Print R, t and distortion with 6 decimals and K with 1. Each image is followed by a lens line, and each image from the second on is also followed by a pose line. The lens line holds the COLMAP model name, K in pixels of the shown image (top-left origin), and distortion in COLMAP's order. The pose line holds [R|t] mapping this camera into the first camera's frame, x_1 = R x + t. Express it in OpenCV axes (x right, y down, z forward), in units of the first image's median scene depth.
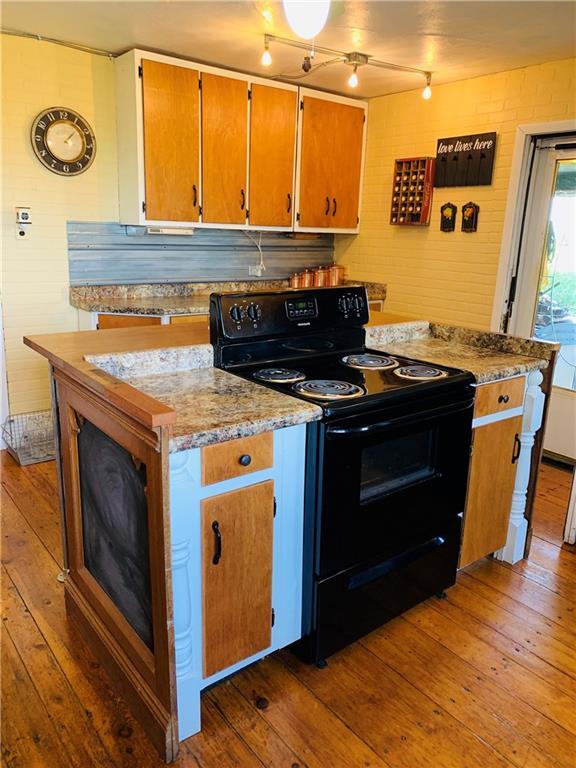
lens RADIAL K [[583.9, 0, 288.0], [0, 583.9, 384.0], [0, 0, 1]] dist [0.002167, 0.003588]
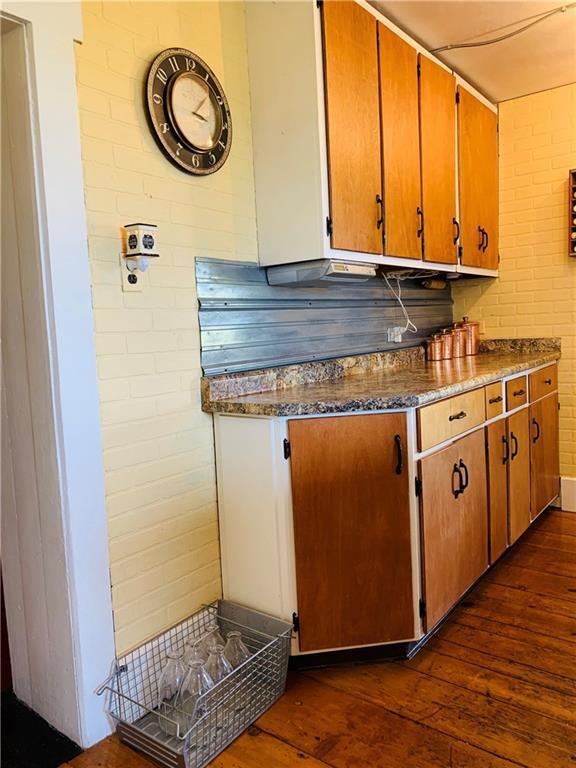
lens RADIAL K [[588.0, 0, 286.4], [0, 588.0, 381.6], [0, 0, 1]] dist [0.021289, -0.003958]
pose [[0.965762, -0.104403, 0.237495, -0.402158], [0.141072, 0.979614, -0.143024, -0.070558], [-0.217721, 0.171631, 0.960802, 0.440134]]
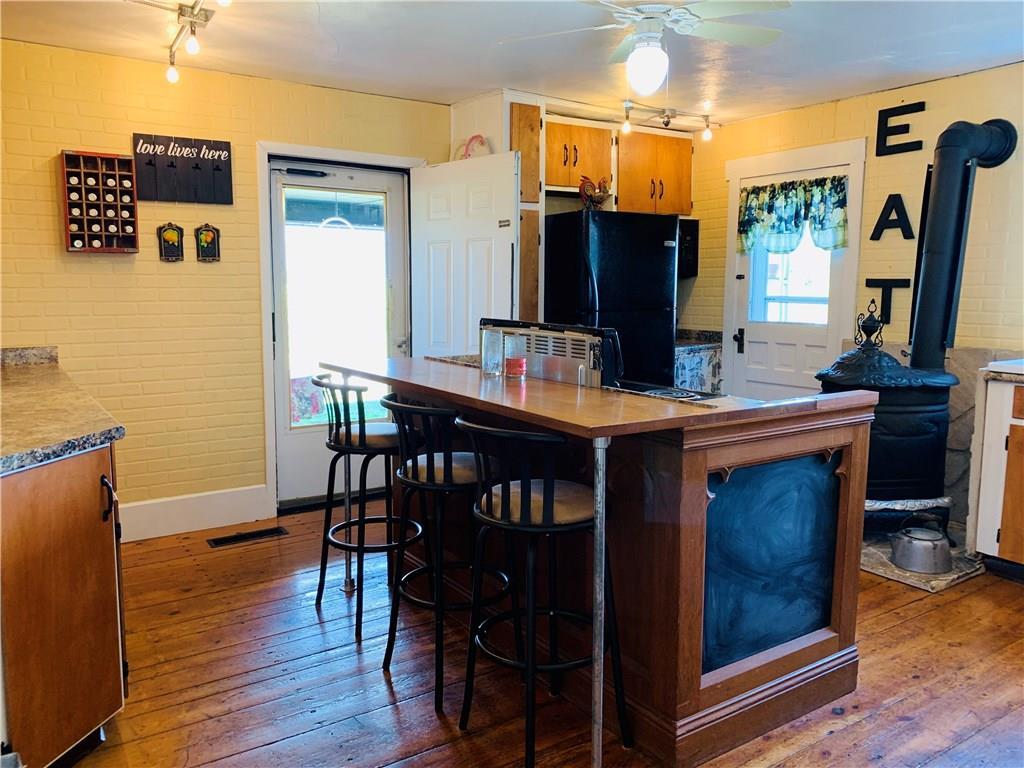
lens RADIAL K [[774.2, 0, 512.4], [0, 774.2, 390.9], [0, 0, 1]] dist [0.005021, -0.013452]
pose [[0.085268, -0.171335, 0.981516, -0.699698], [0.257495, 0.955428, 0.144411, -0.144398], [-0.962510, 0.240422, 0.125585, 0.536712]]
